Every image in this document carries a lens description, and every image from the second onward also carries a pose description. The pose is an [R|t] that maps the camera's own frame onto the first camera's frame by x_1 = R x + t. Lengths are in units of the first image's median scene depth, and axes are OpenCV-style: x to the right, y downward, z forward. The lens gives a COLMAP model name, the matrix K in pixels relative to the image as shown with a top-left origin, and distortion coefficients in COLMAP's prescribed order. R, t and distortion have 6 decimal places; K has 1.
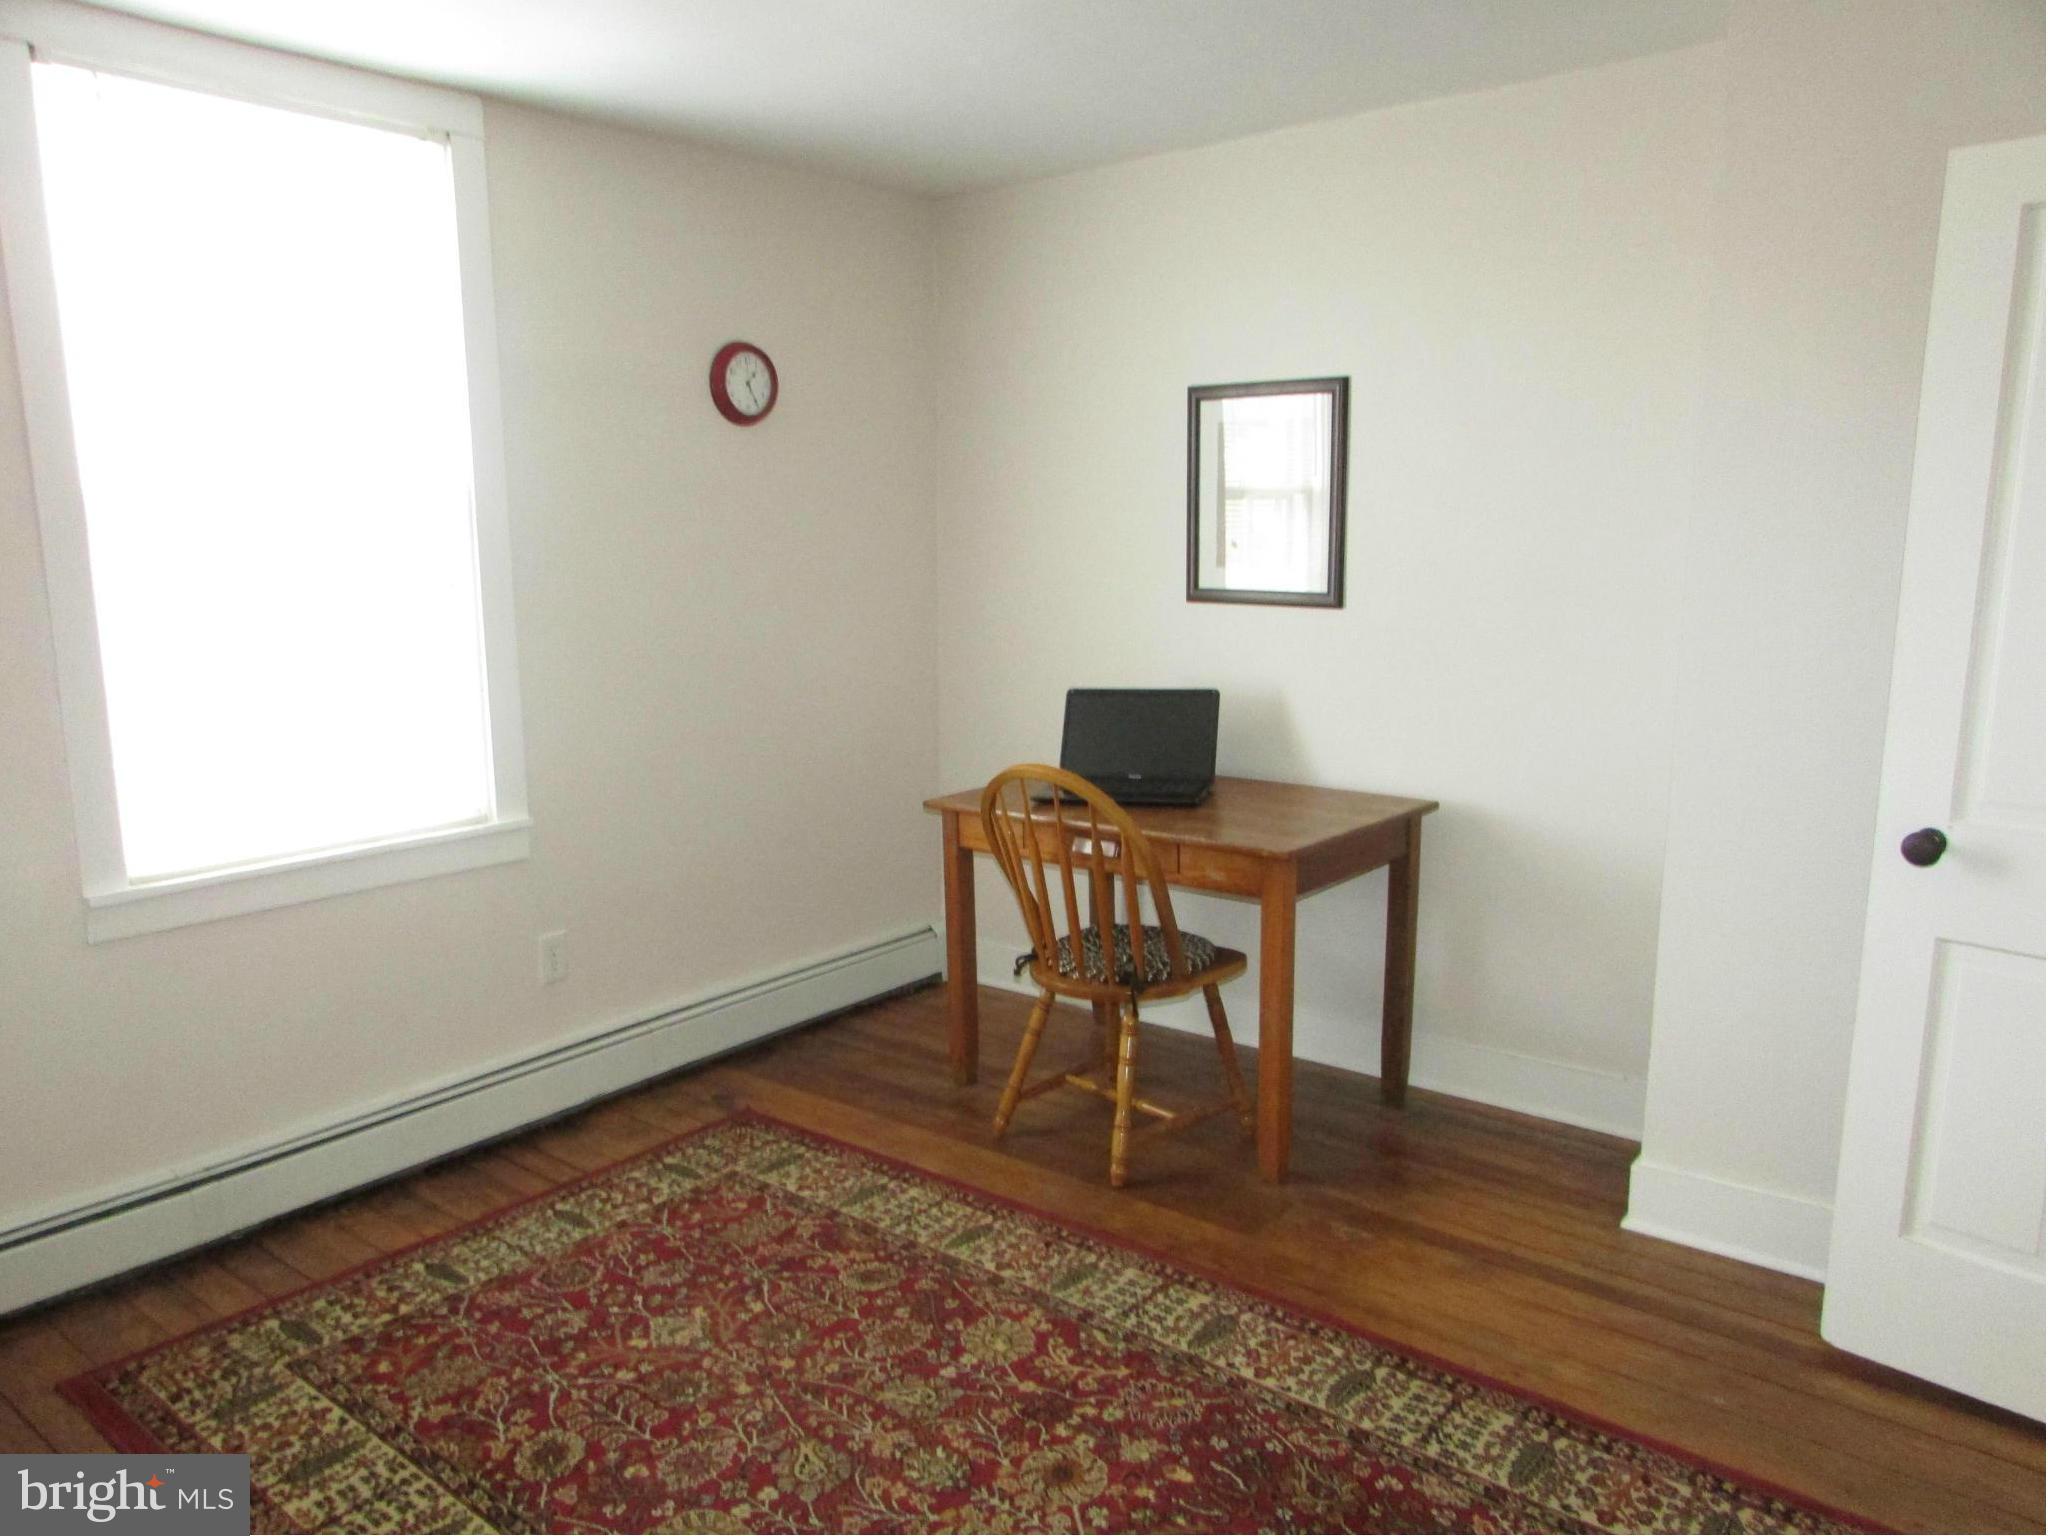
lens RADIAL K [[1473.6, 0, 1015.6], [0, 1473.6, 765.0], [0, 0, 1]] dist [-0.016567, 0.004804]
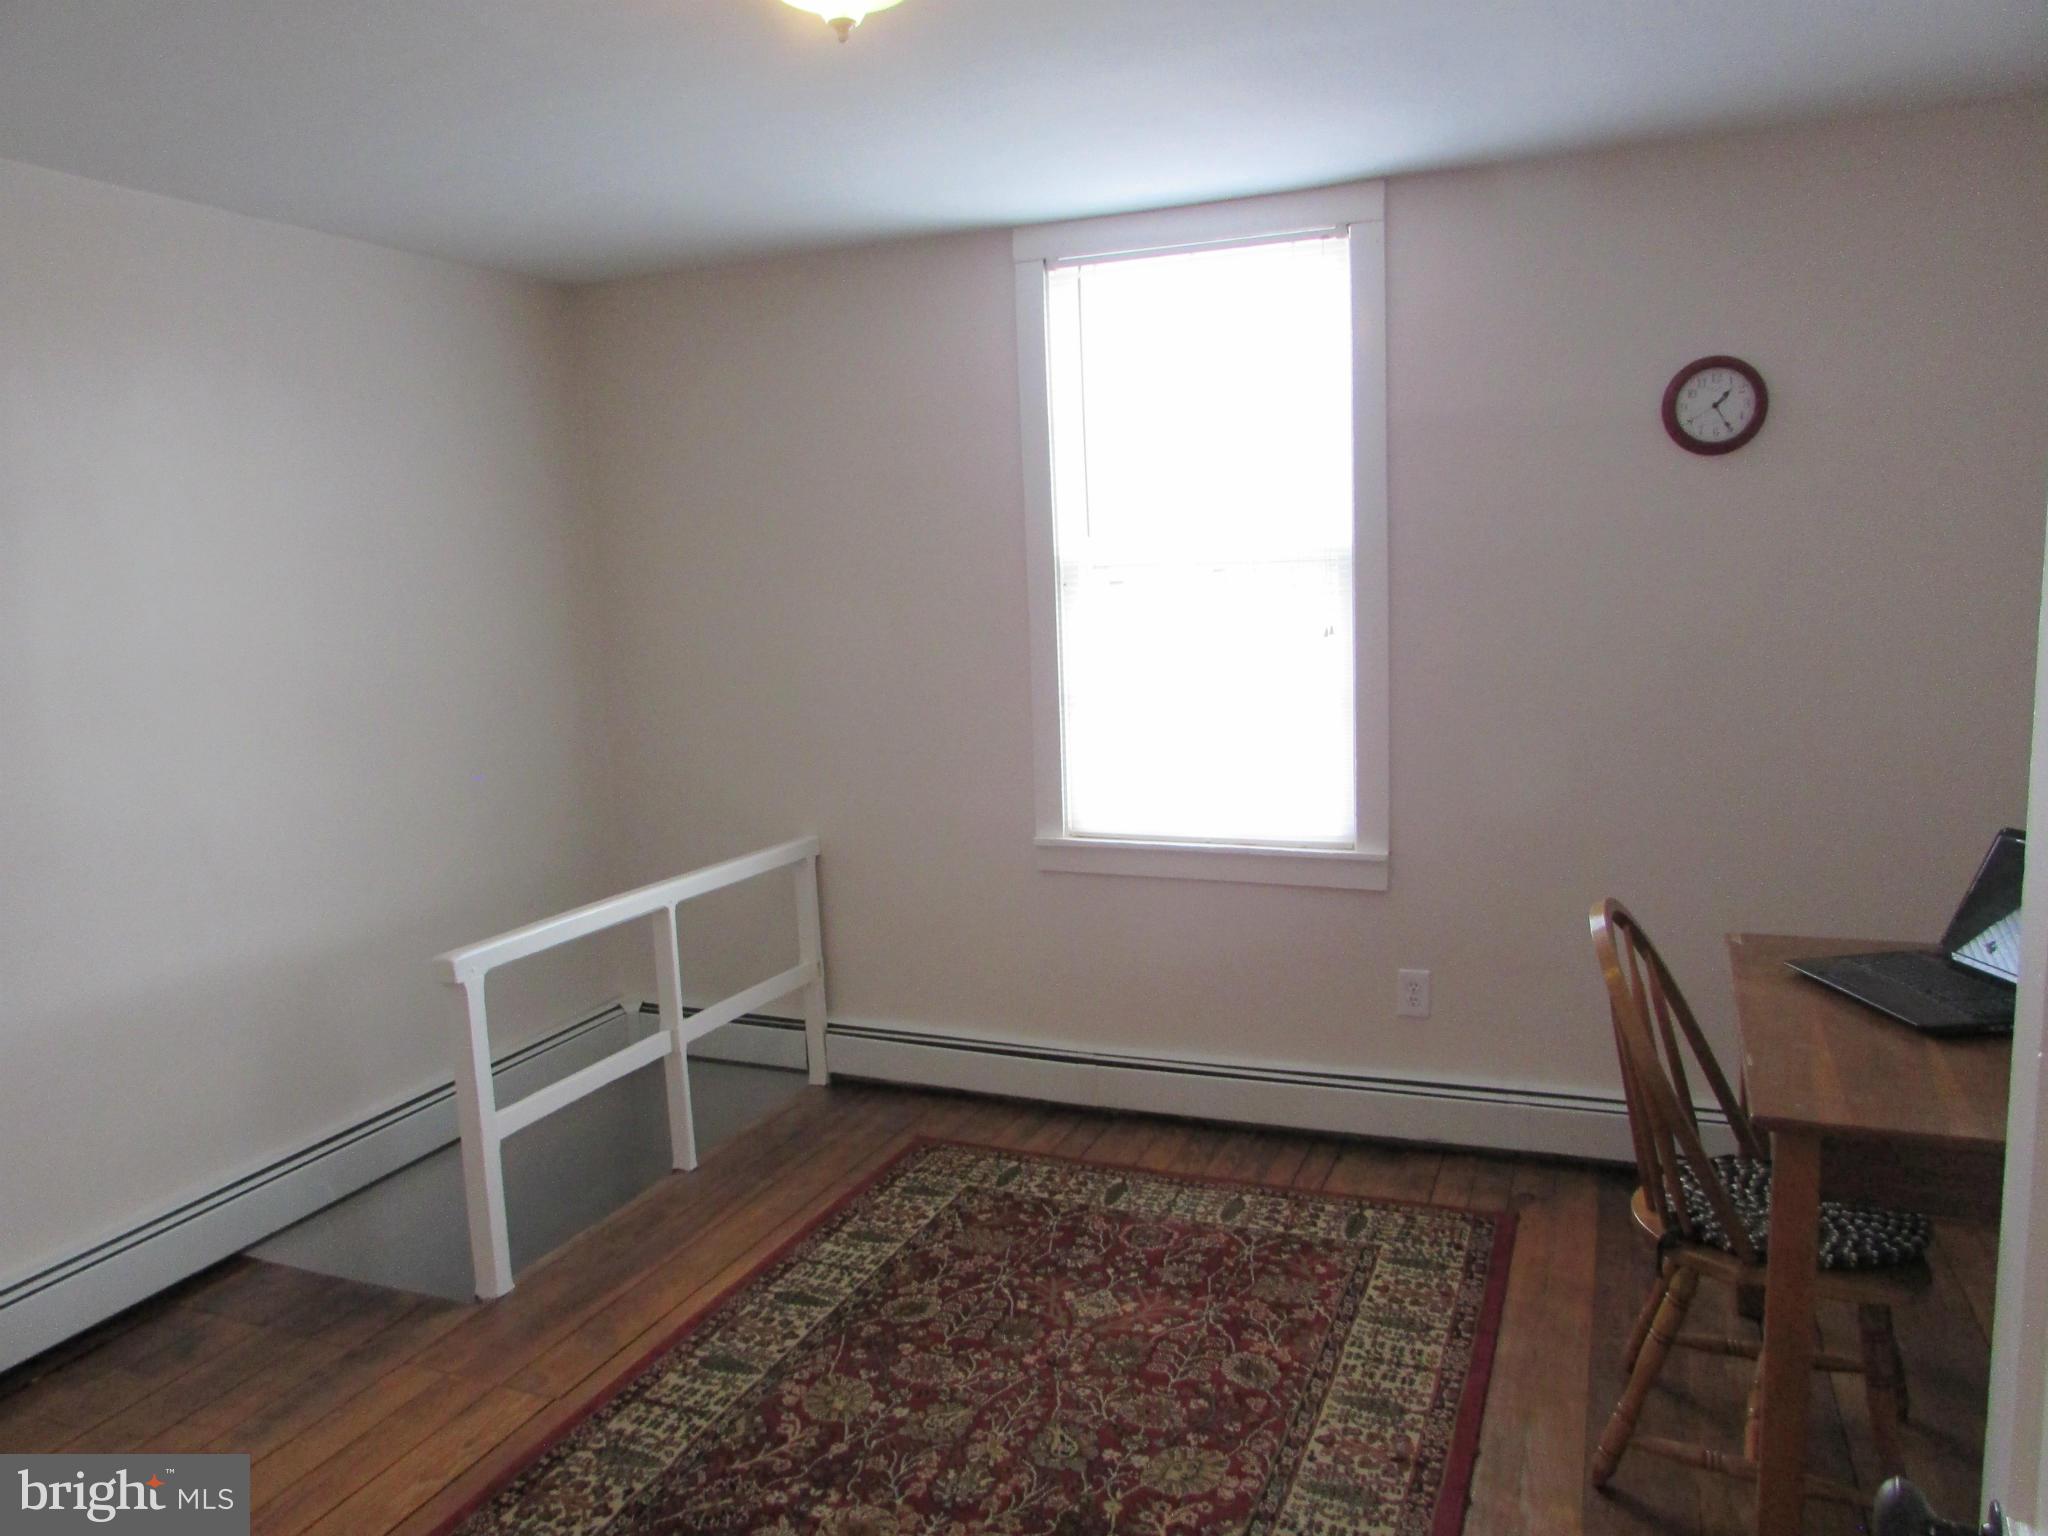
lens RADIAL K [[1473.6, 0, 1015.6], [0, 1473.6, 765.0], [0, 0, 1]] dist [-0.016567, 0.004804]
pose [[0.293788, 0.137529, -0.945925, 0.691814], [-0.127111, 0.986428, 0.103939, -0.122408], [0.947381, 0.089701, 0.307282, 0.502044]]
